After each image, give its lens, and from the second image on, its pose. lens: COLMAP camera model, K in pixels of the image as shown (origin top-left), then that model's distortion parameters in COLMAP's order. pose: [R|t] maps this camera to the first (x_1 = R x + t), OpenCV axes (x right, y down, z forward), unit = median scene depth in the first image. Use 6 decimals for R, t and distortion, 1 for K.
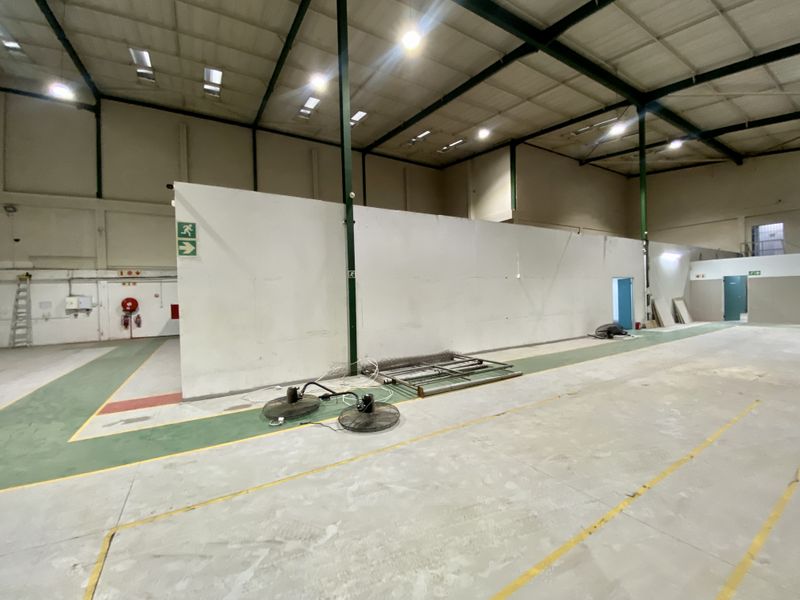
lens RADIAL K [[321.0, 0, 395.9], [0, 321.0, 302.3], [0, 0, 1]] dist [-0.007479, -0.009985]
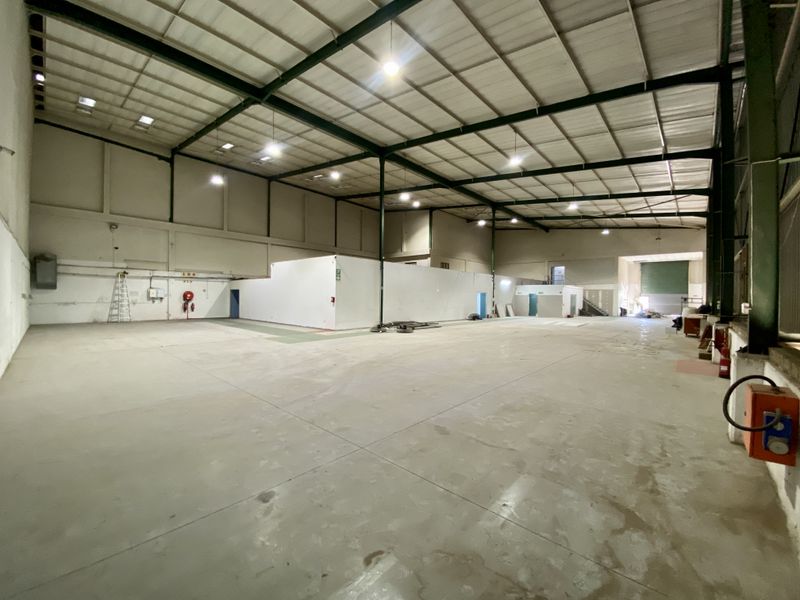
lens RADIAL K [[323.4, 0, 392.9], [0, 323.4, 302.6], [0, 0, 1]] dist [-0.028830, -0.000195]
pose [[0.957491, 0.034856, 0.286348, -0.368945], [-0.032542, 0.999388, -0.012839, 0.027465], [-0.286620, 0.002975, 0.958040, -0.708058]]
